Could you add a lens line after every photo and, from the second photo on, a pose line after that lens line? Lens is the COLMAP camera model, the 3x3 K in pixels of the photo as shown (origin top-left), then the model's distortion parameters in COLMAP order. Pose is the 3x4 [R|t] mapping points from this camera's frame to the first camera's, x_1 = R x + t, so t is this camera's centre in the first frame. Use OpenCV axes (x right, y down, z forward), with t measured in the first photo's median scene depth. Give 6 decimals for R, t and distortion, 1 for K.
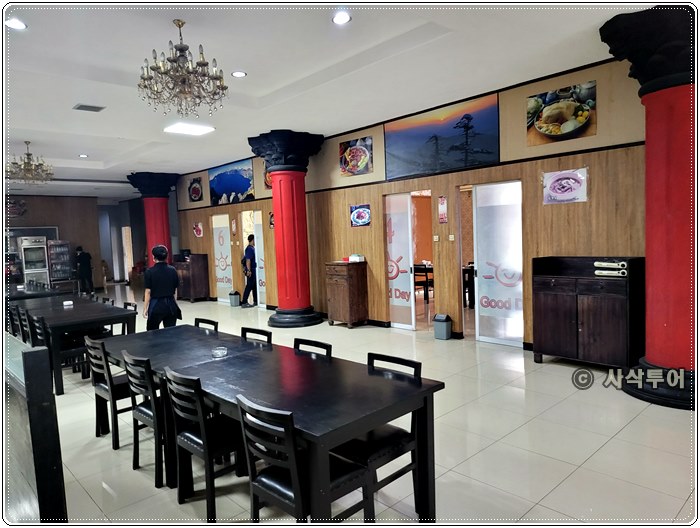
lens RADIAL K [[483.3, 0, 350.0], [0, 483.3, 264.0], [0, 0, 1]] dist [0.027218, -0.000270]
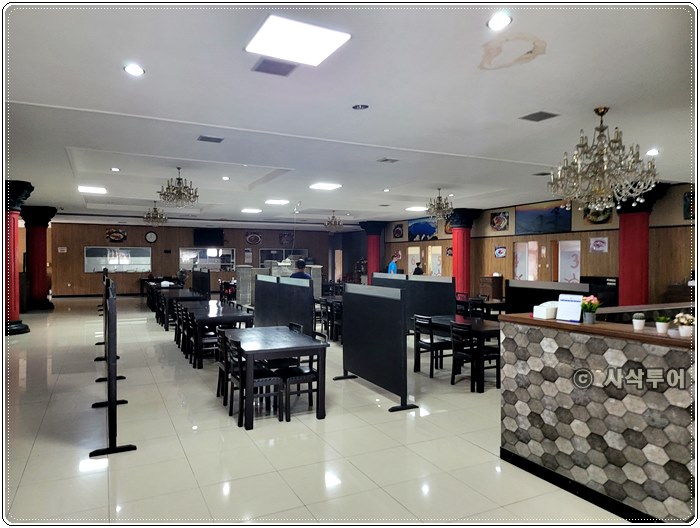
lens RADIAL K [[483.3, 0, 350.0], [0, 483.3, 264.0], [0, 0, 1]] dist [0.027218, -0.000270]
pose [[0.960131, 0.046381, -0.275676, -0.018928], [-0.059858, 0.997378, -0.040674, 0.057766], [0.273067, 0.055554, 0.960390, -0.970968]]
